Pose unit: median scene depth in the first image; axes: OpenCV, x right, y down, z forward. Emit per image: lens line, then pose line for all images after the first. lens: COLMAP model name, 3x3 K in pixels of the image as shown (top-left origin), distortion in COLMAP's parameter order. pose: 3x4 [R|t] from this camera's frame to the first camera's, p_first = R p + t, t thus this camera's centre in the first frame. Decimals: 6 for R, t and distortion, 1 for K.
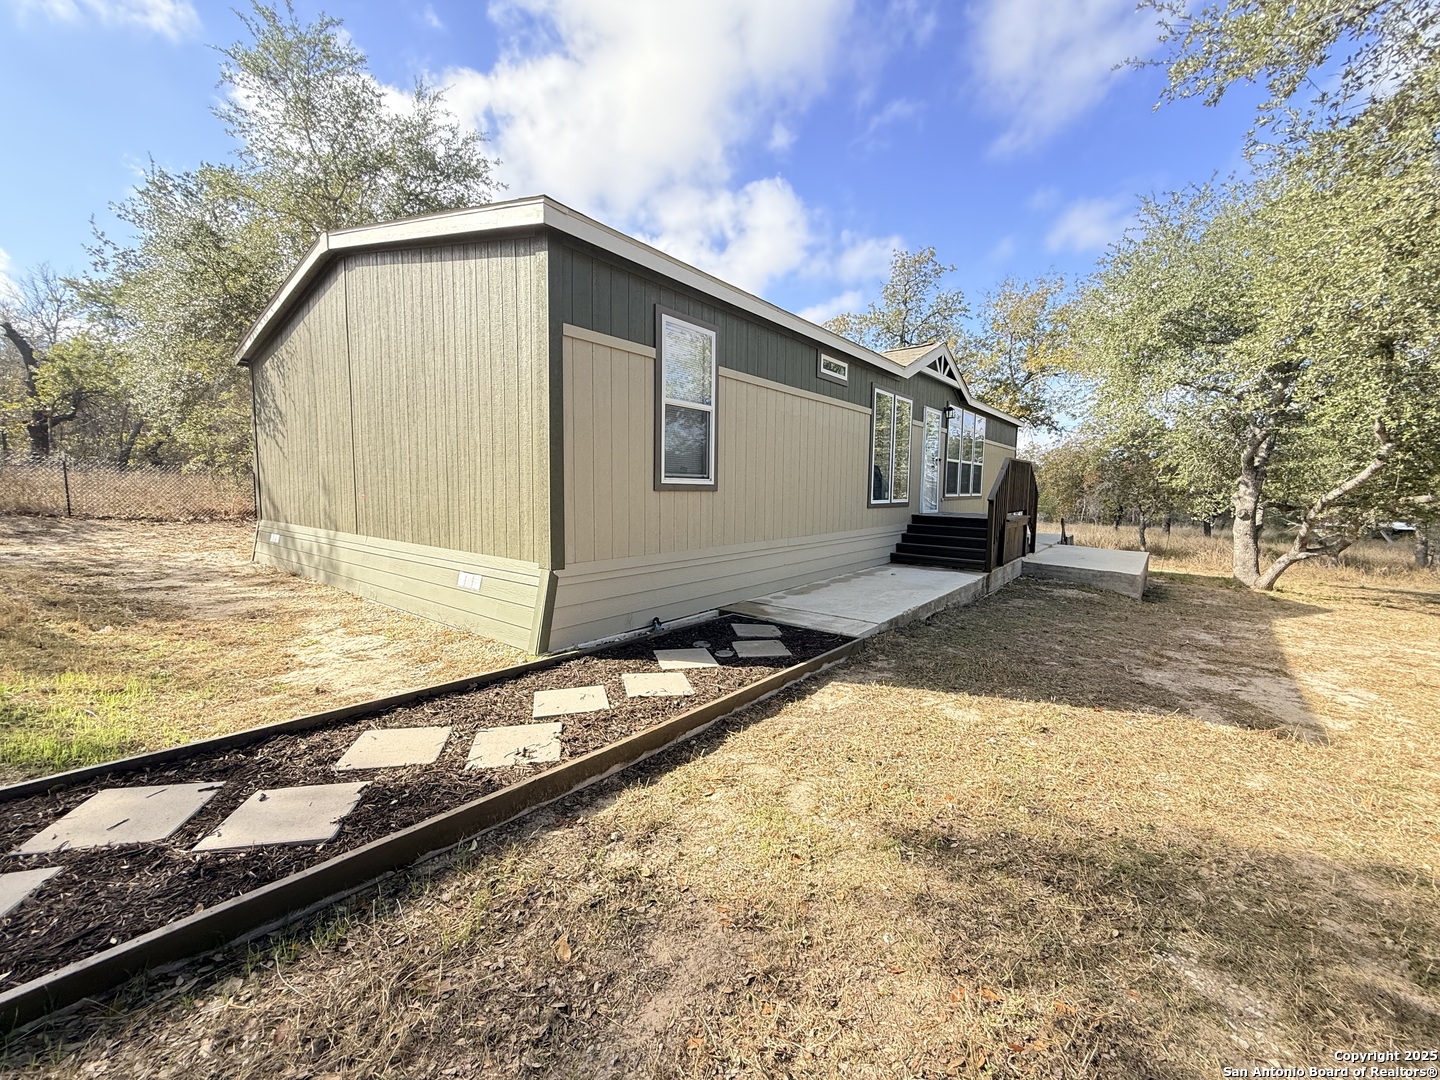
lens RADIAL K [[573.2, 0, 715.1], [0, 573.2, 537.7], [0, 0, 1]] dist [0.001292, 0.000247]
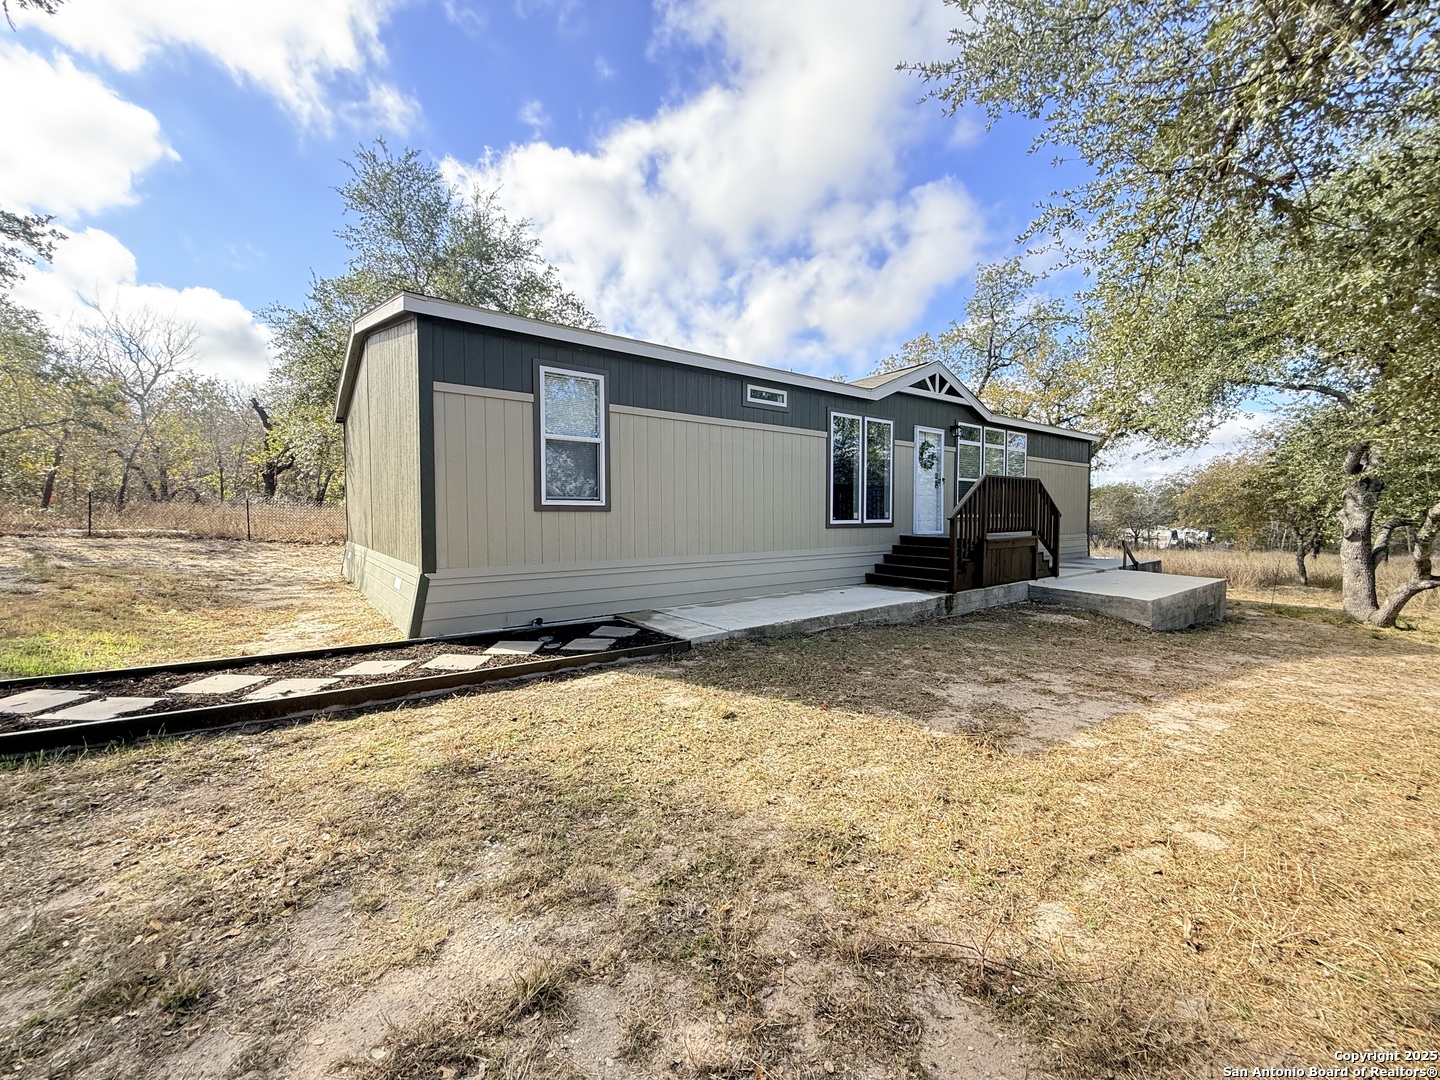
lens RADIAL K [[573.2, 0, 715.1], [0, 573.2, 537.7], [0, 0, 1]] dist [0.001292, 0.000247]
pose [[0.969774, -0.003680, -0.243977, 0.501857], [-0.008408, 0.998789, -0.048483, 0.026166], [0.243860, 0.049069, 0.968568, -0.060705]]
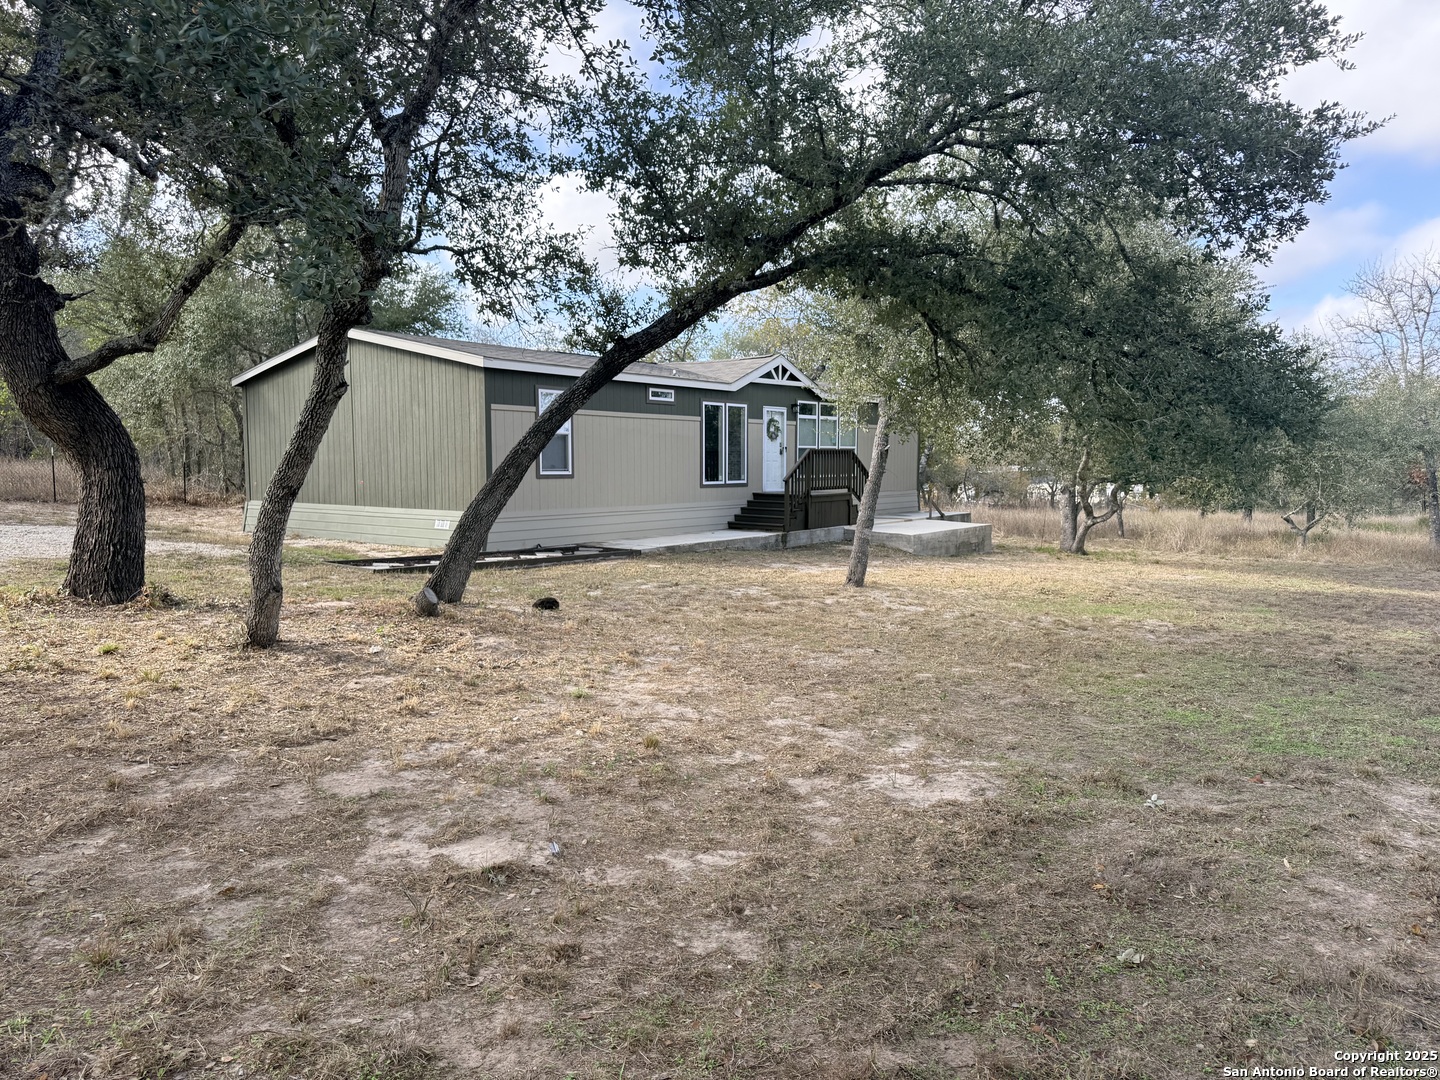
lens RADIAL K [[1011.5, 0, 724.0], [0, 1011.5, 544.8], [0, 0, 1]] dist [0.090976, -0.120186]
pose [[0.999633, -0.012531, 0.024036, 0.408240], [0.012639, 0.999911, -0.004325, 0.153611], [-0.023980, 0.004627, 0.999702, -2.260446]]
